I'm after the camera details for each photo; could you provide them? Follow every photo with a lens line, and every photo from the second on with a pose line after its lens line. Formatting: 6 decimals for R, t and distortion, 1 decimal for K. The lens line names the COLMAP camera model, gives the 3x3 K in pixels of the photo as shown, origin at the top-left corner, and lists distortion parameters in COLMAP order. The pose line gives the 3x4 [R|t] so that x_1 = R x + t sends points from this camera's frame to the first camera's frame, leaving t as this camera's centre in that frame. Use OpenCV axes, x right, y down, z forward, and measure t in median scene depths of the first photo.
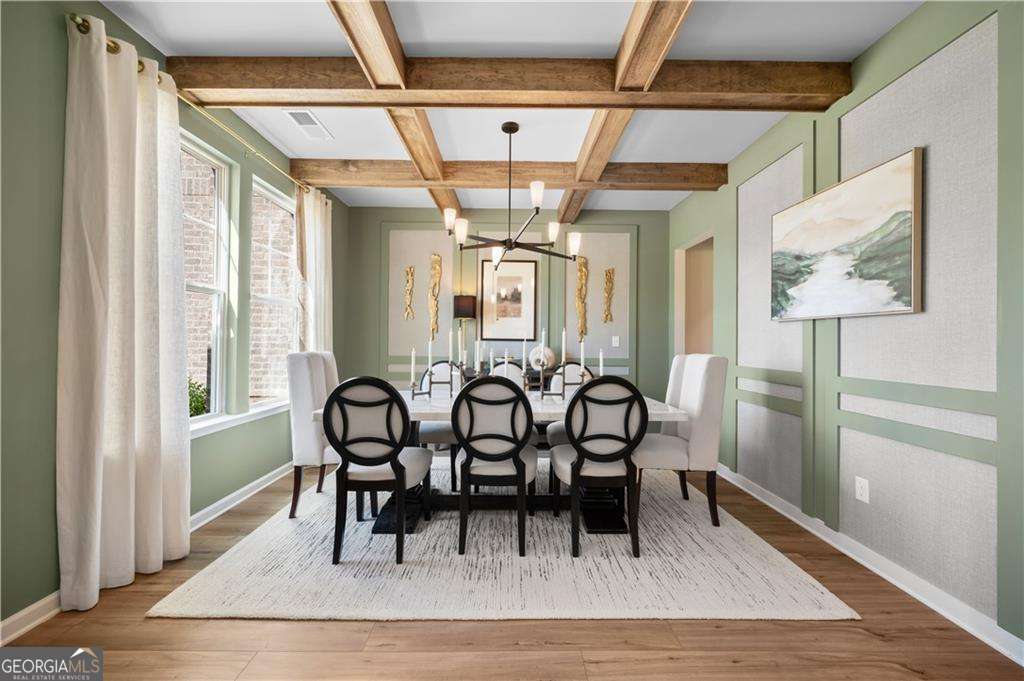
lens RADIAL K [[412.0, 0, 519.6], [0, 412.0, 338.8], [0, 0, 1]] dist [0.002733, 0.000318]
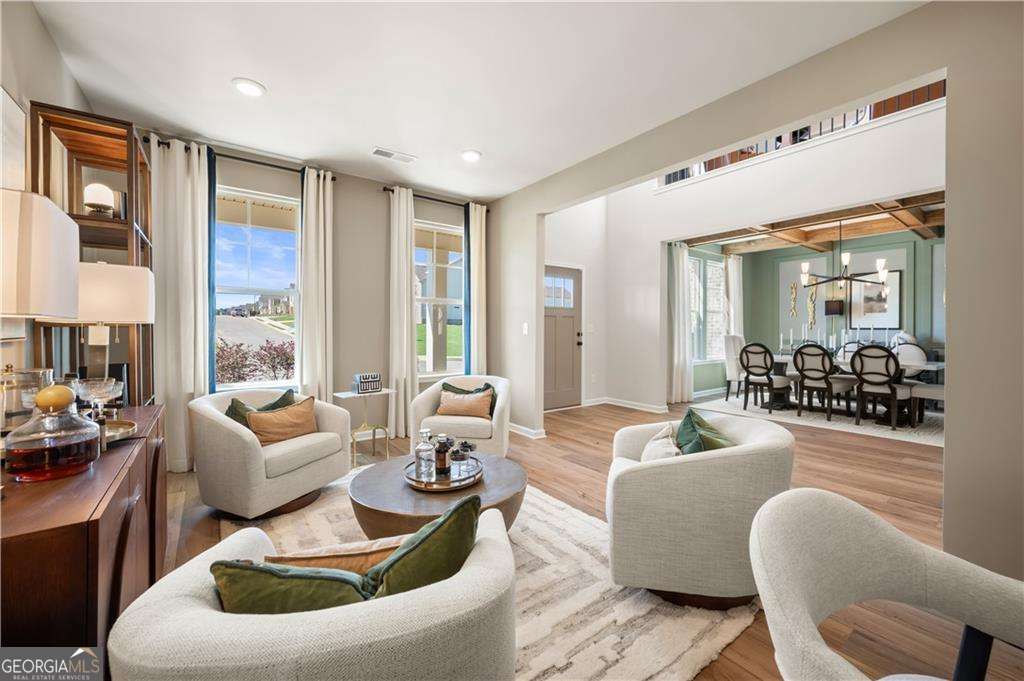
lens RADIAL K [[412.0, 0, 501.8], [0, 412.0, 331.3], [0, 0, 1]] dist [0.002733, 0.000318]
pose [[0.575717, -0.002041, -0.817647, 0.713907], [0.008102, 0.999962, 0.003209, -0.006722], [0.817609, -0.008472, 0.575711, -1.558504]]
